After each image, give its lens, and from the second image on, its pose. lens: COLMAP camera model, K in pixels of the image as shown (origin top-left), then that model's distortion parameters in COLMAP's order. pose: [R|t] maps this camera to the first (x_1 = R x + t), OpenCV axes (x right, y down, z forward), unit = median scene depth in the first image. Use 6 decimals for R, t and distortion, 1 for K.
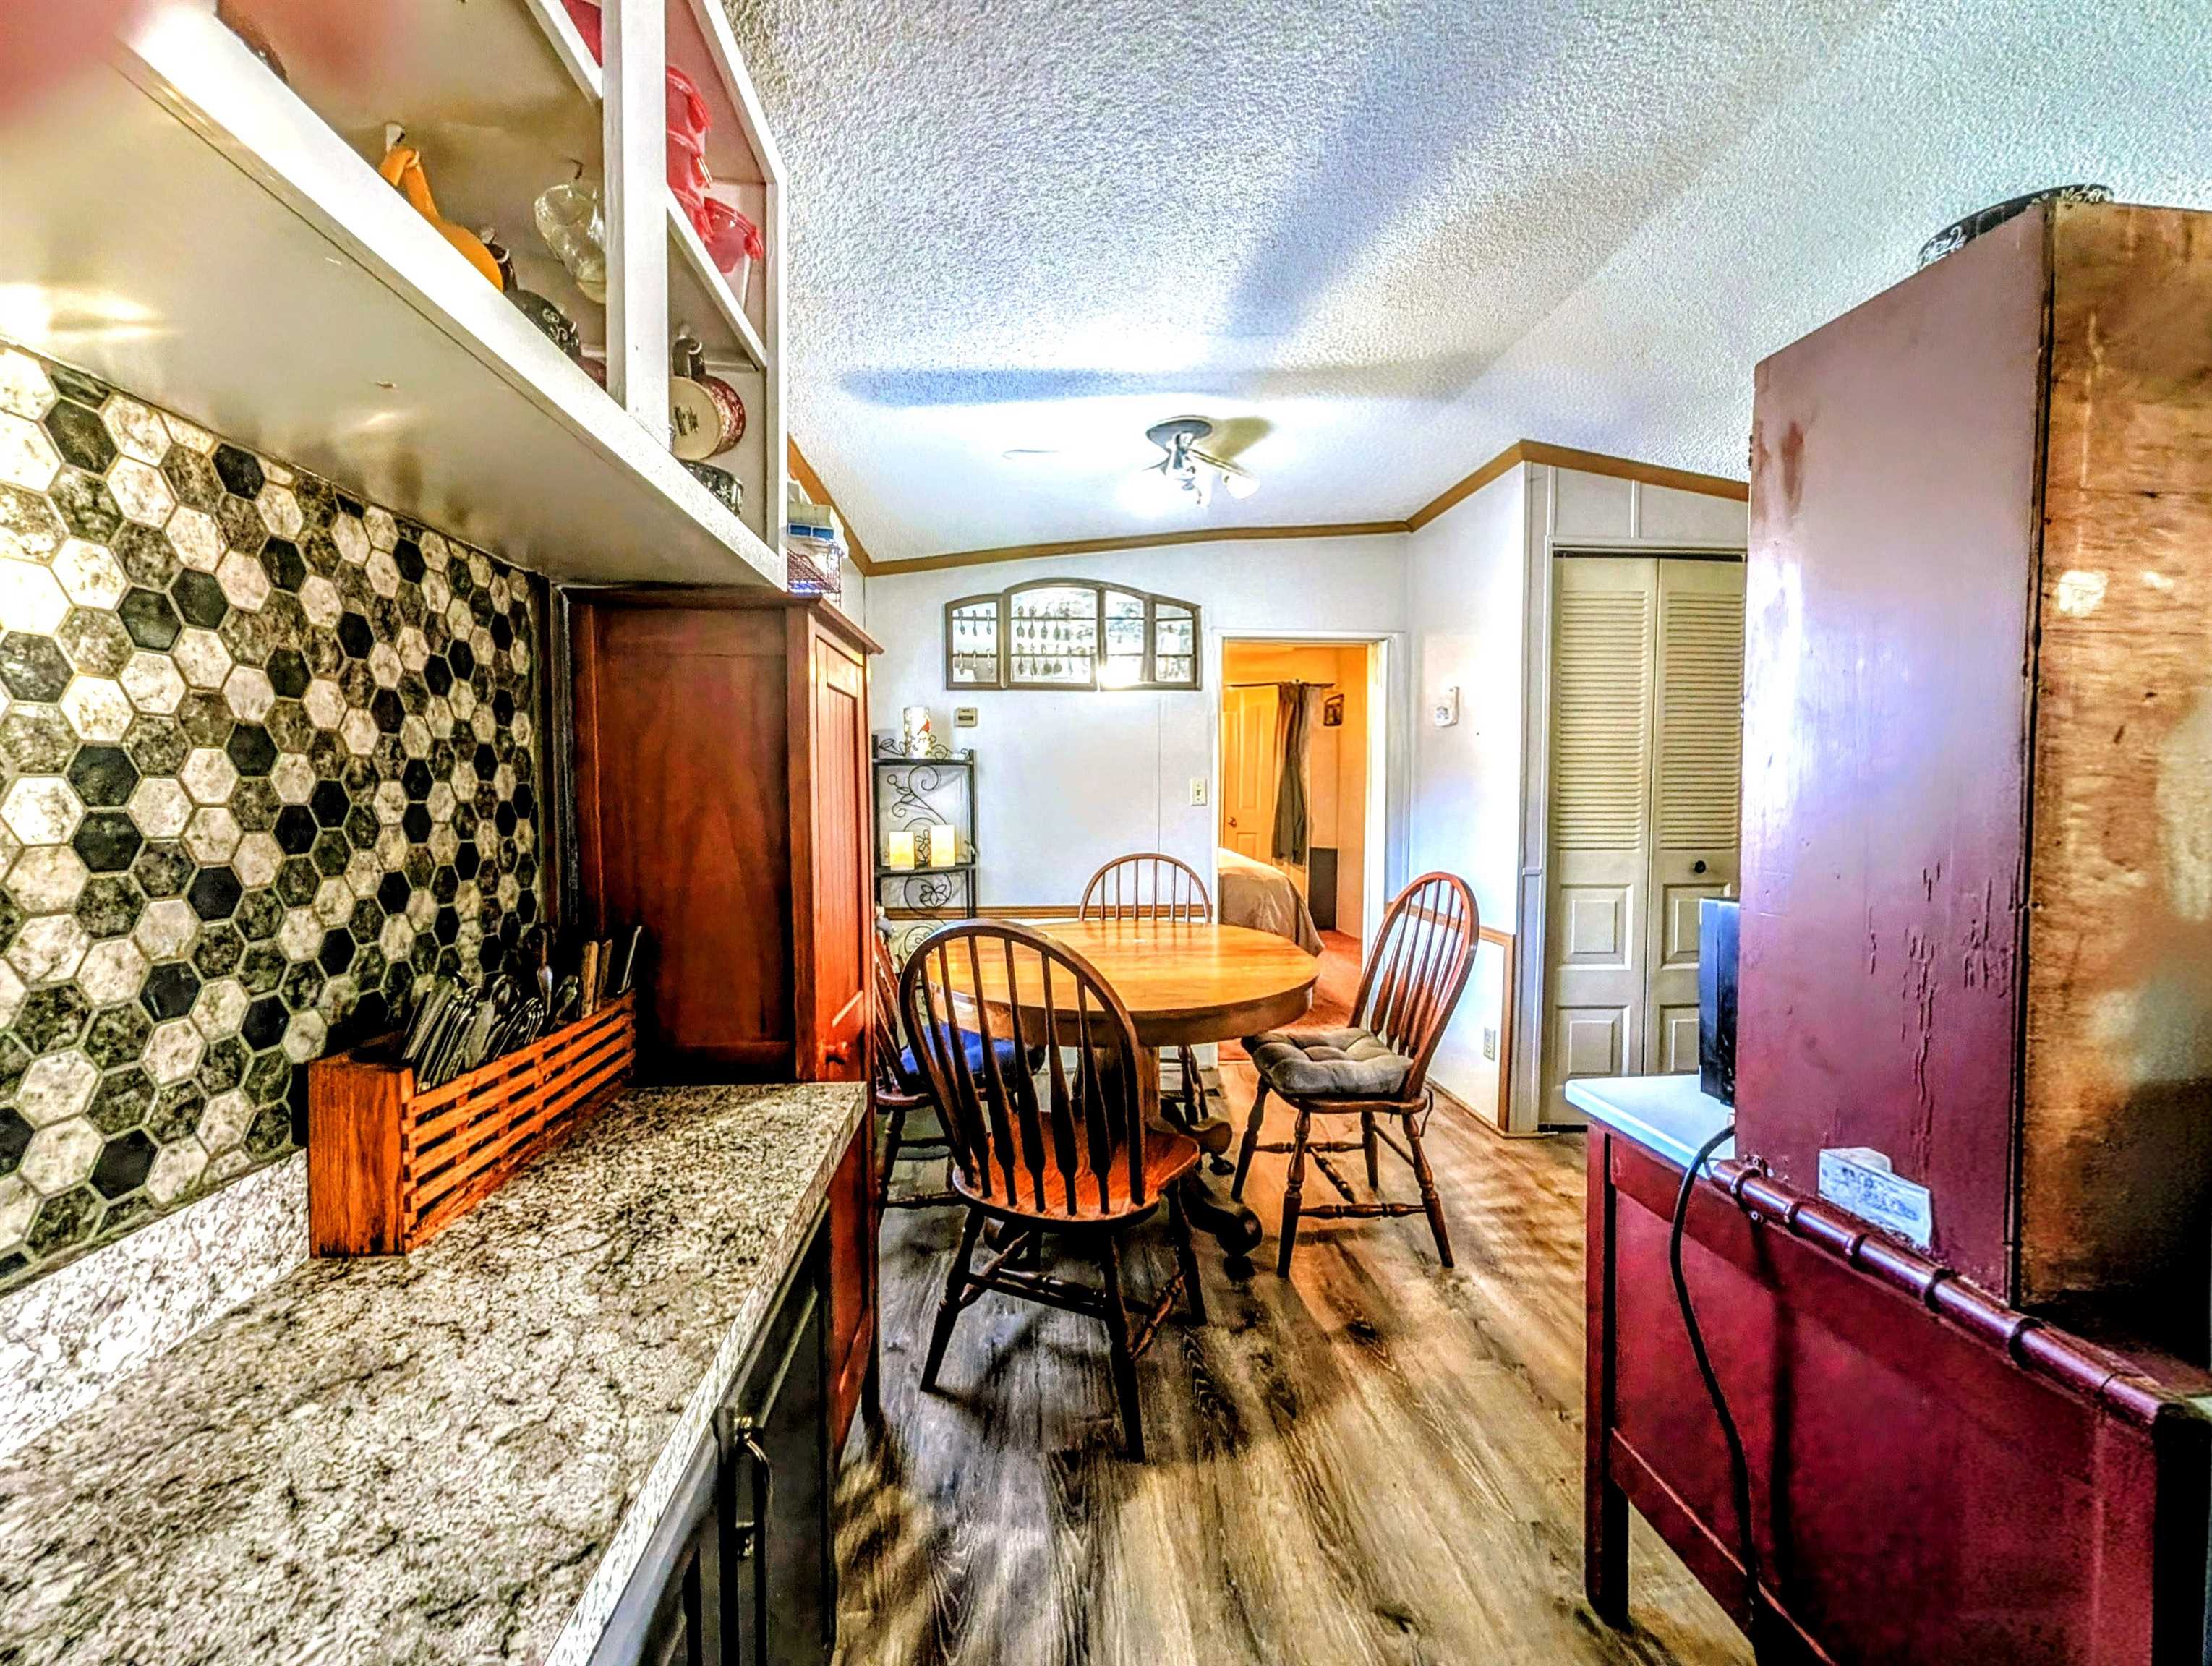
lens RADIAL K [[876.2, 0, 1109.0], [0, 876.2, 829.1], [0, 0, 1]] dist [0.006771, -0.000190]
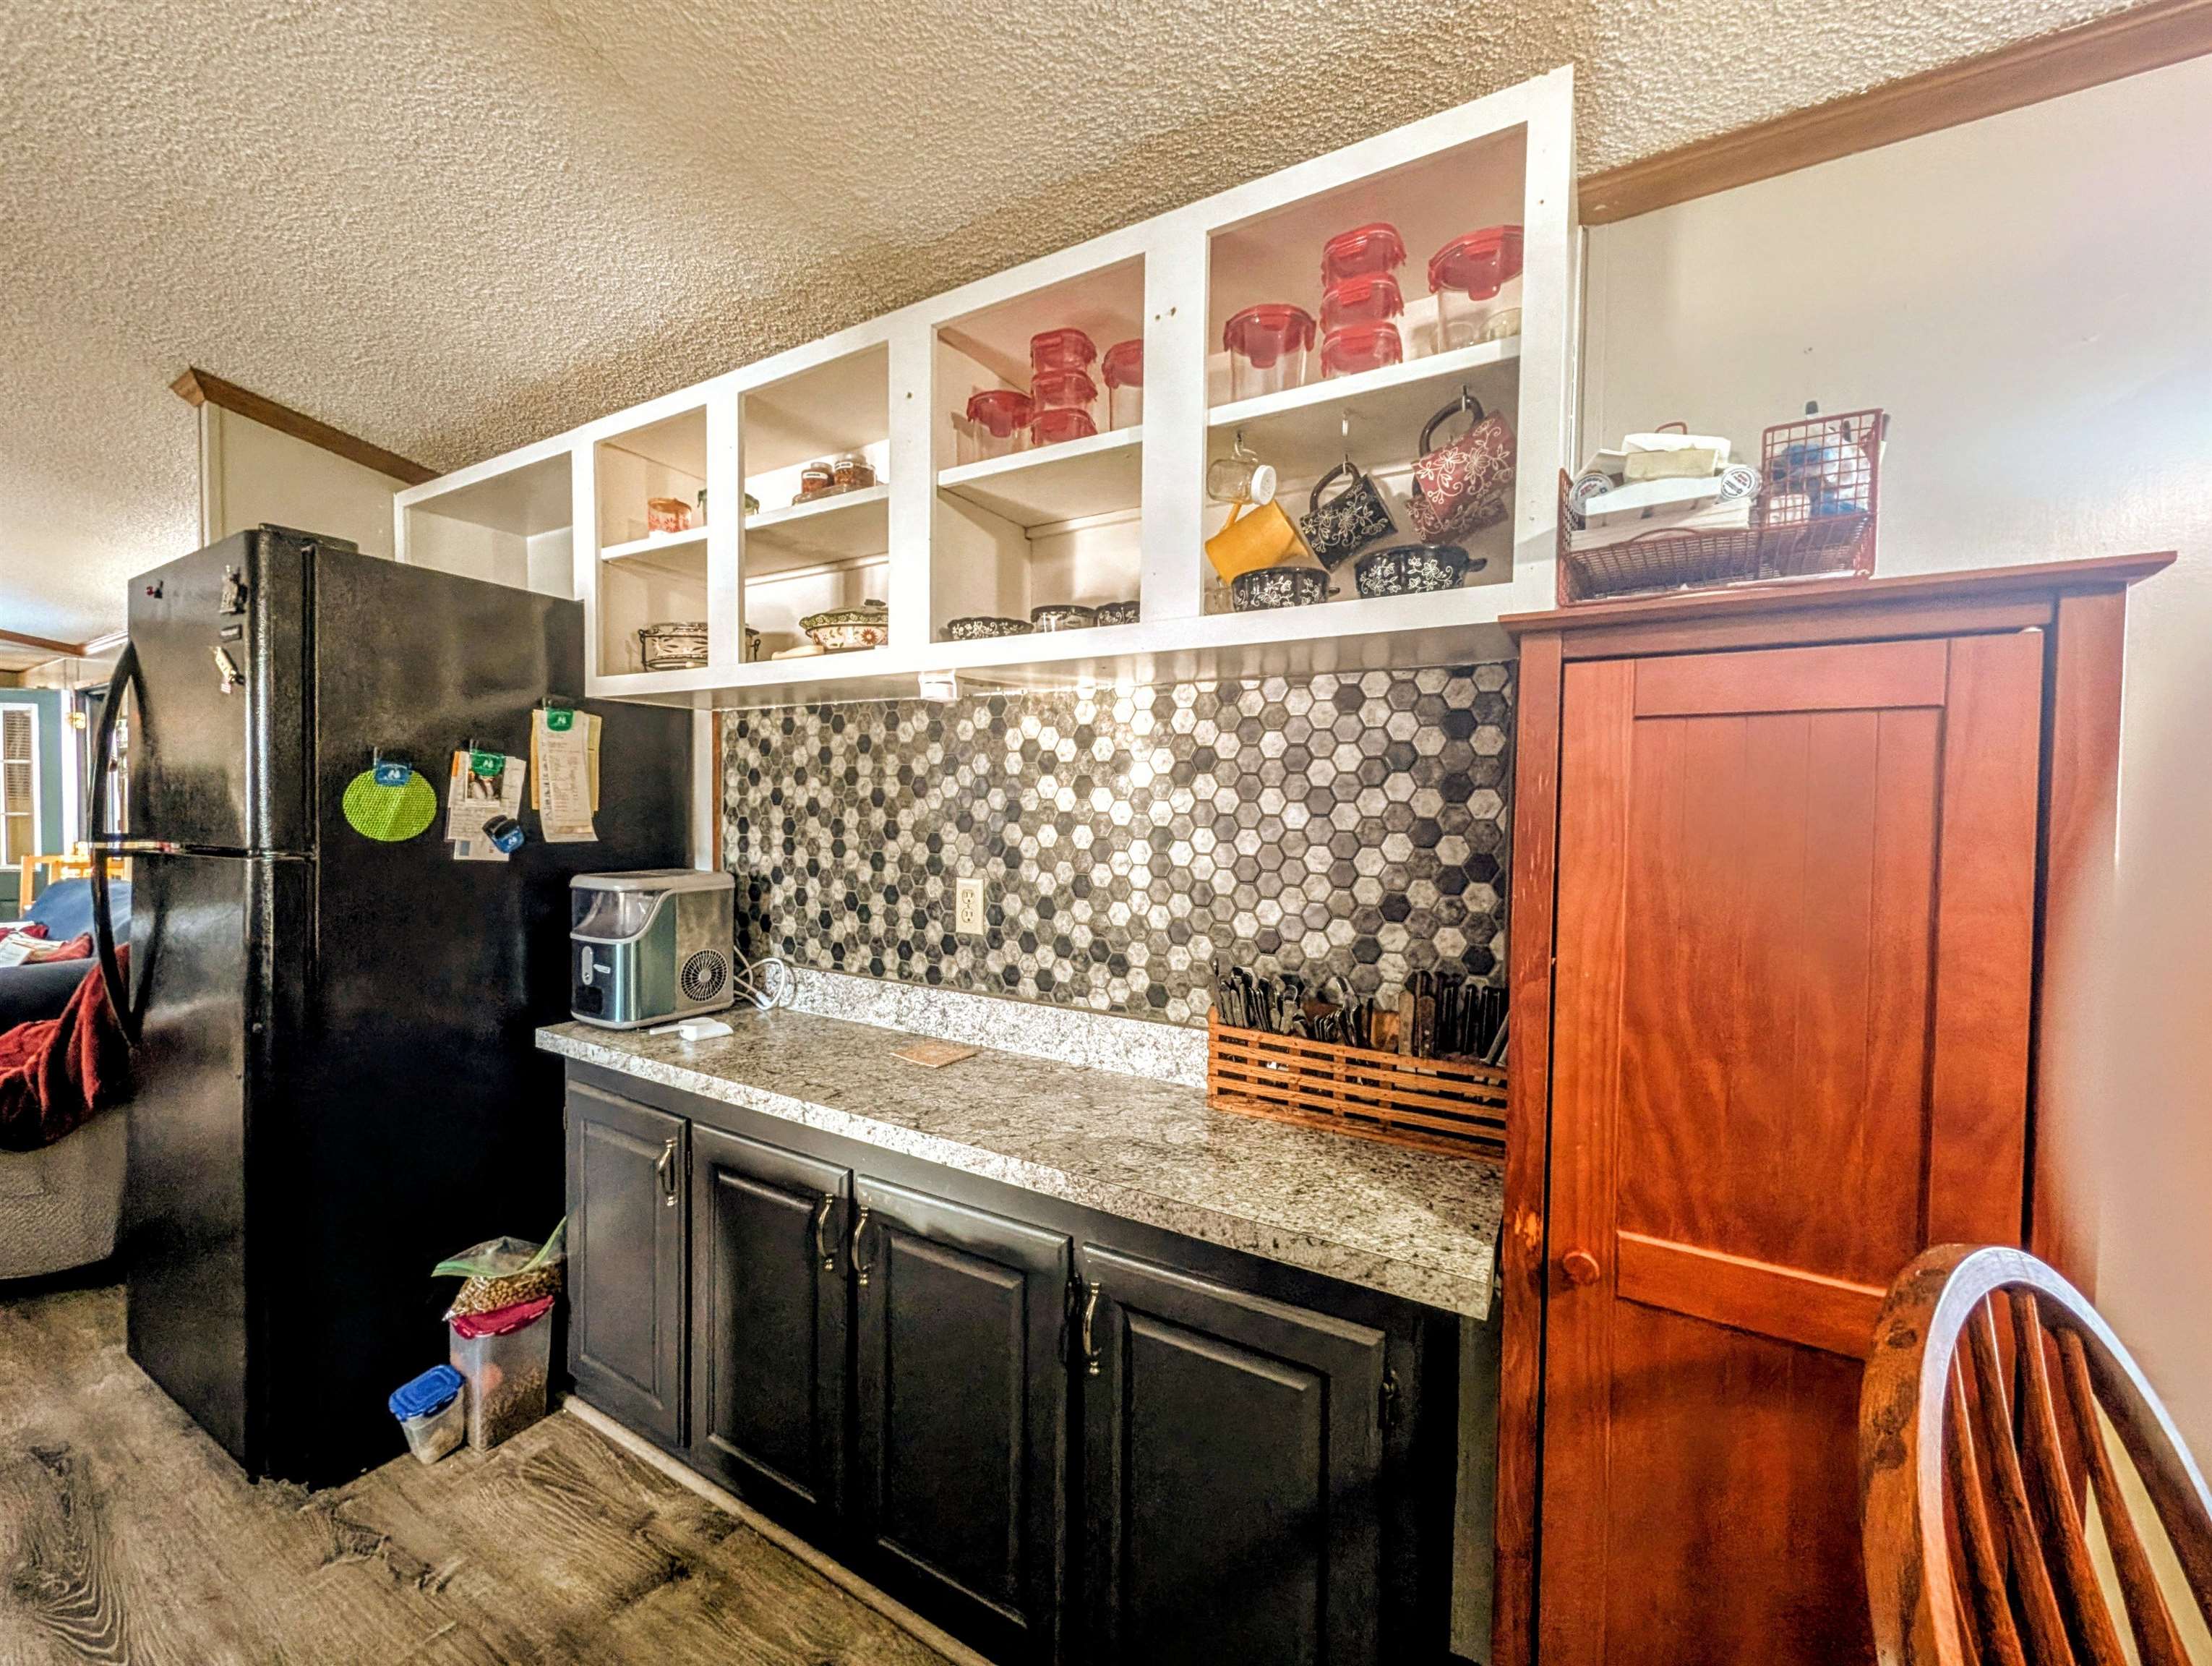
lens RADIAL K [[876.3, 0, 1105.0], [0, 876.3, 829.4], [0, 0, 1]] dist [0.006771, -0.000190]
pose [[-0.582599, 0.013598, -0.812646, 0.751378], [-0.050676, 0.997307, 0.053019, -0.162898], [0.811178, 0.072071, -0.580341, 1.768337]]
